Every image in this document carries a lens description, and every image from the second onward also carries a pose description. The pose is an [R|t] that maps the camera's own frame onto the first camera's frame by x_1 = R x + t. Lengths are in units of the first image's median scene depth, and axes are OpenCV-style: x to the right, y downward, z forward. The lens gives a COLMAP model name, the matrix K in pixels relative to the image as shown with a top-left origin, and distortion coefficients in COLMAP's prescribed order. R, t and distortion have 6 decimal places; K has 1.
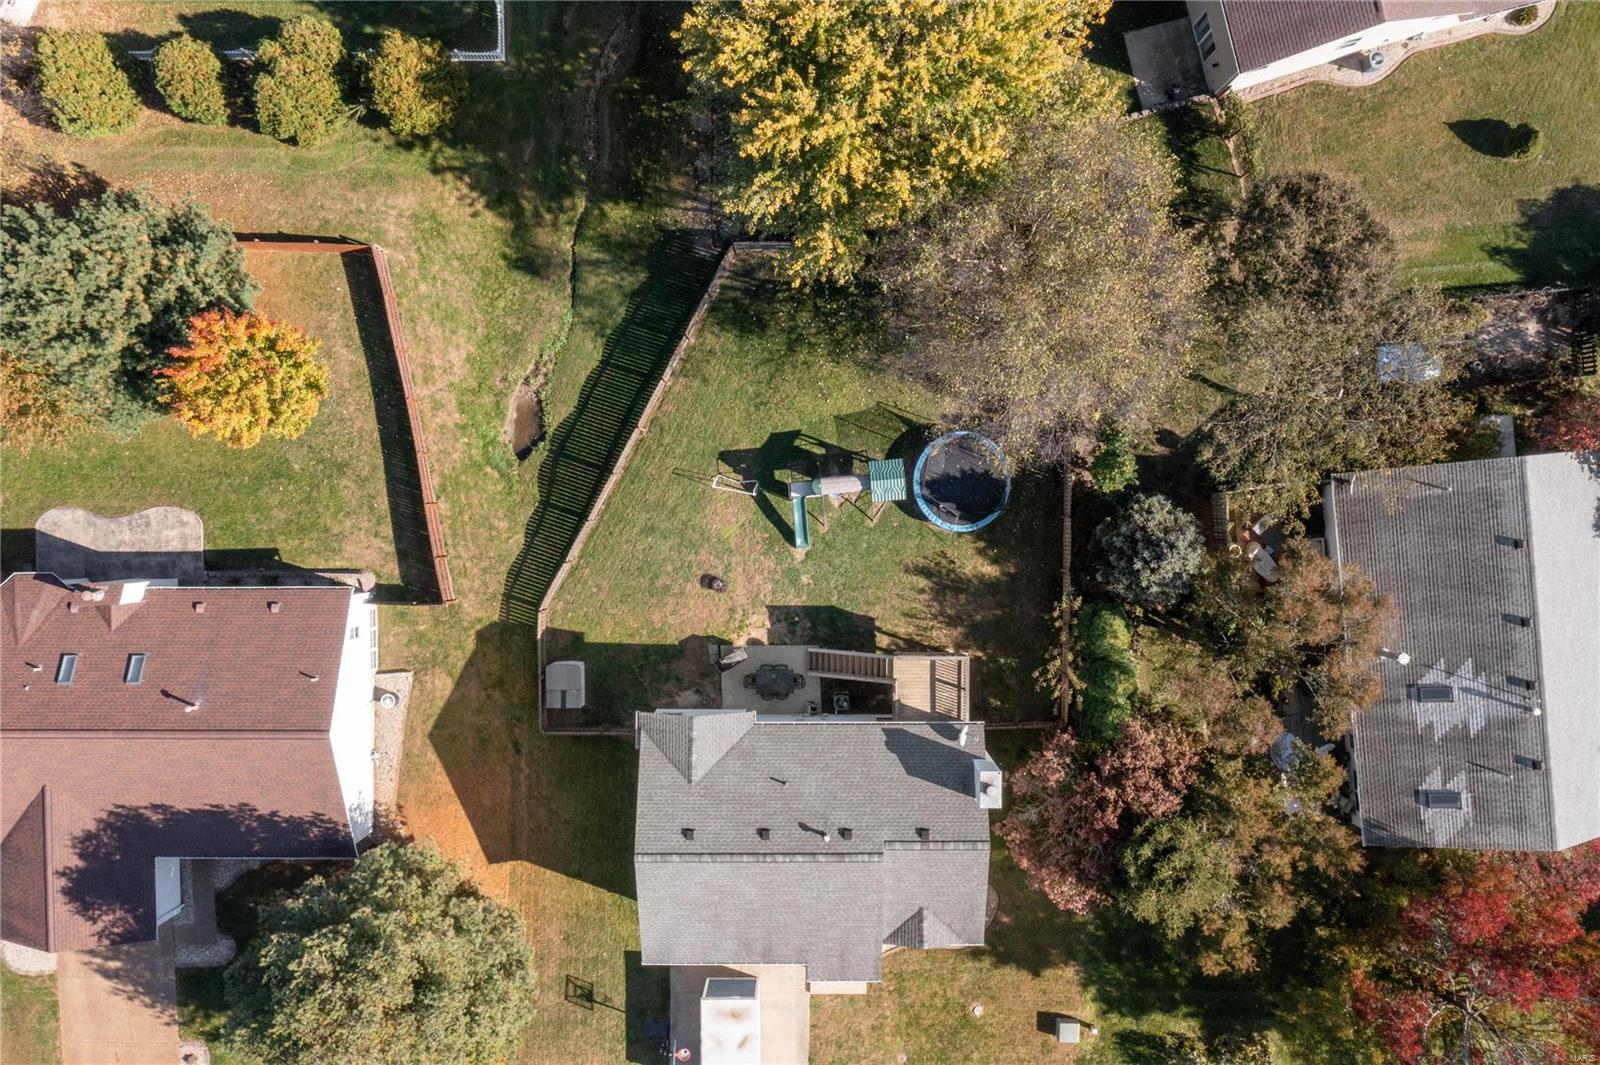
lens RADIAL K [[1280.2, 0, 799.2], [0, 1280.2, 527.0], [0, 0, 1]] dist [-0.005780, 0.000025]
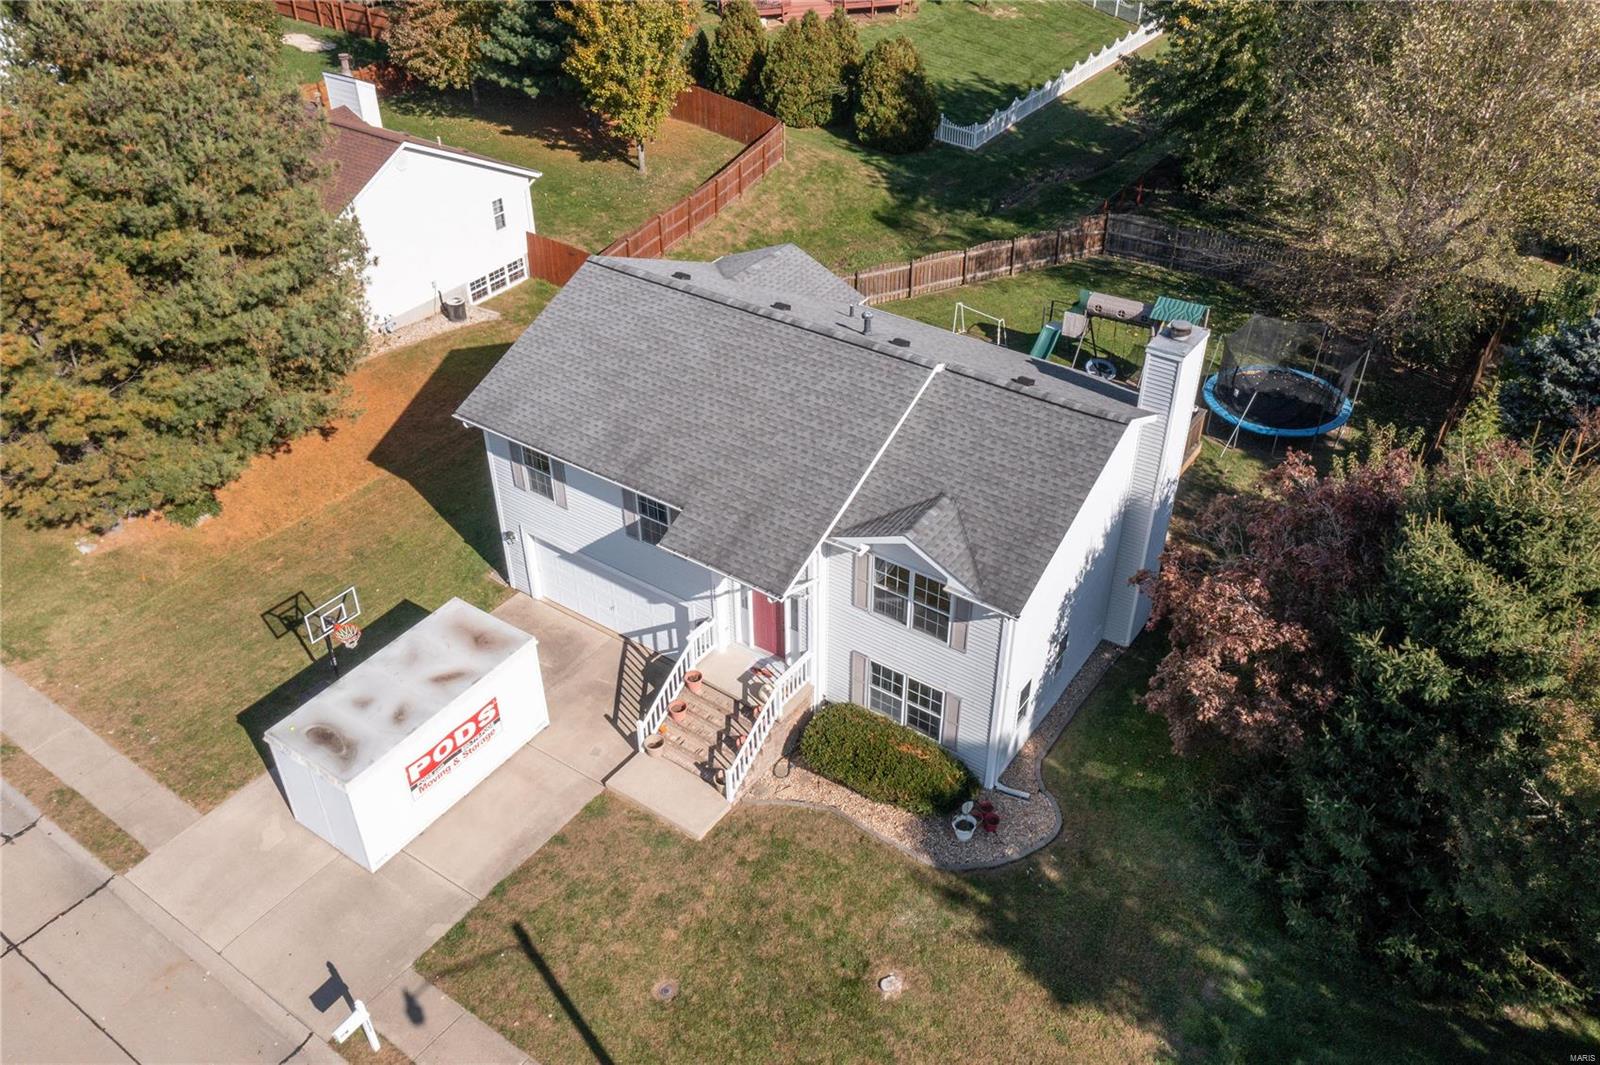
lens RADIAL K [[1280.2, 0, 785.2], [0, 1280.2, 508.6], [0, 0, 1]] dist [-0.005780, 0.000025]
pose [[0.816537, 0.333811, -0.470996, 0.250305], [-0.577213, 0.458482, -0.675736, 0.597008], [-0.009625, 0.823629, 0.567047, 0.648859]]
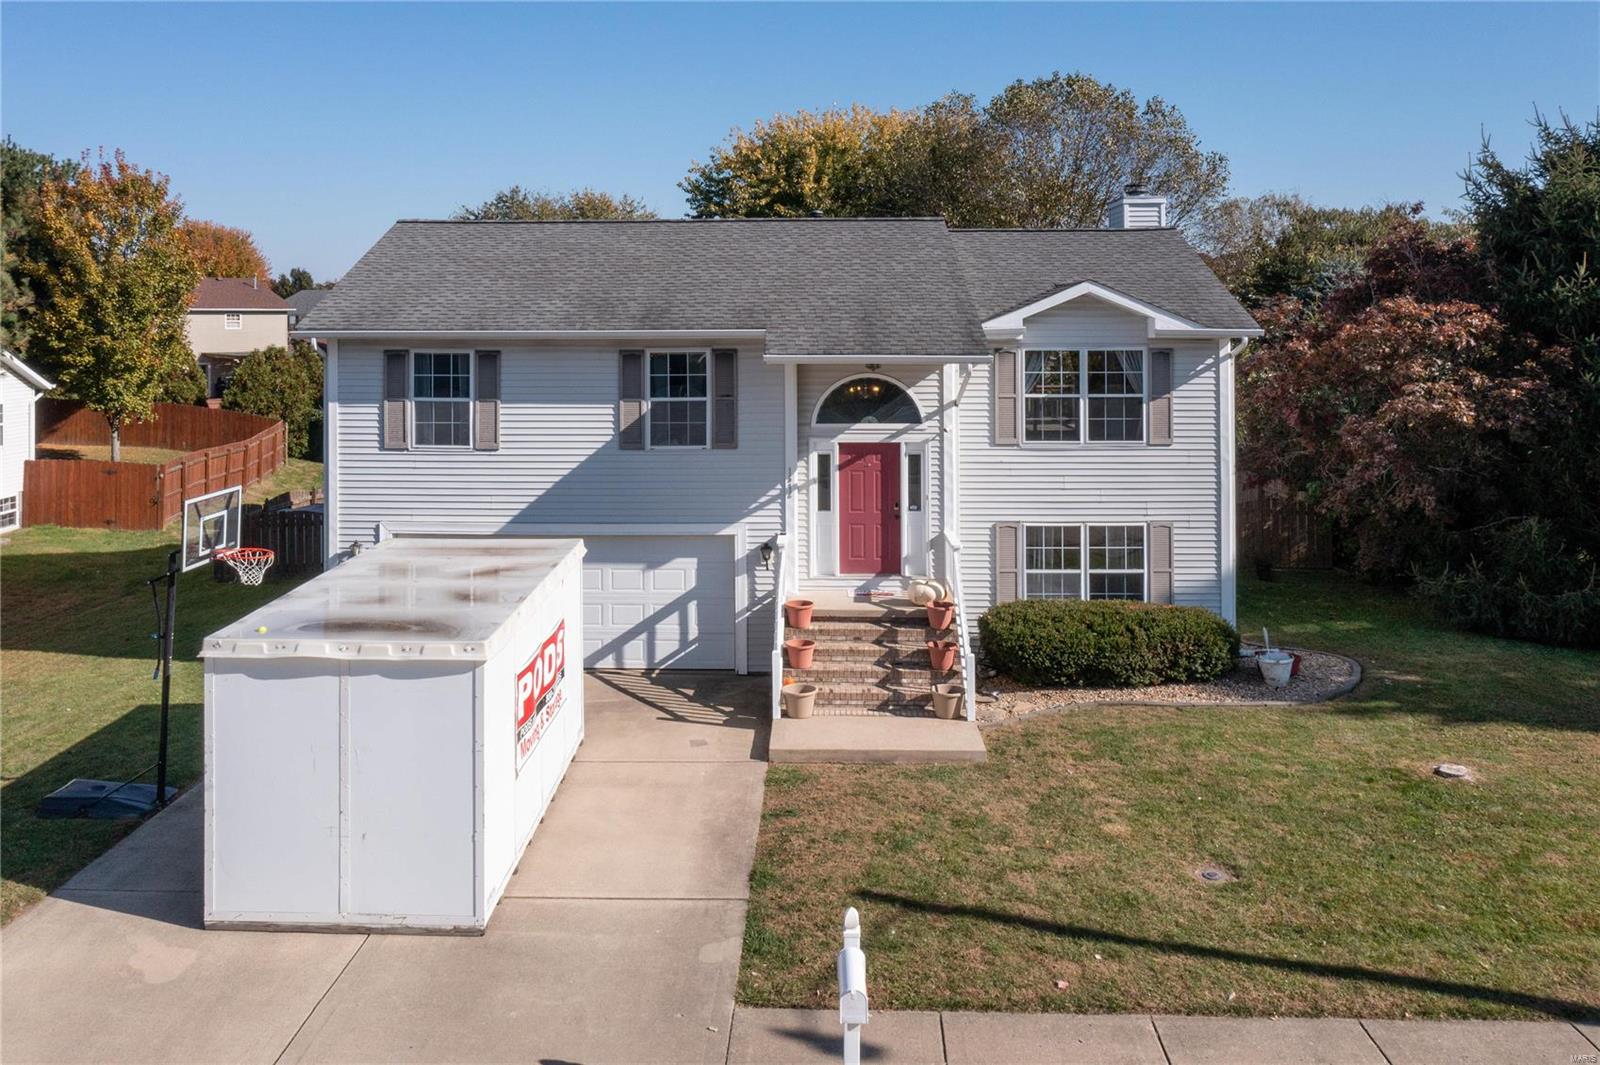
lens RADIAL K [[1280.2, 0, 774.5], [0, 1280.2, 590.3], [0, 0, 1]] dist [-0.005780, 0.000025]
pose [[0.999571, 0.004994, -0.028854, 0.017090], [-0.028752, -0.019372, -0.999399, 0.620279], [-0.005550, 0.999800, -0.019220, 0.983478]]
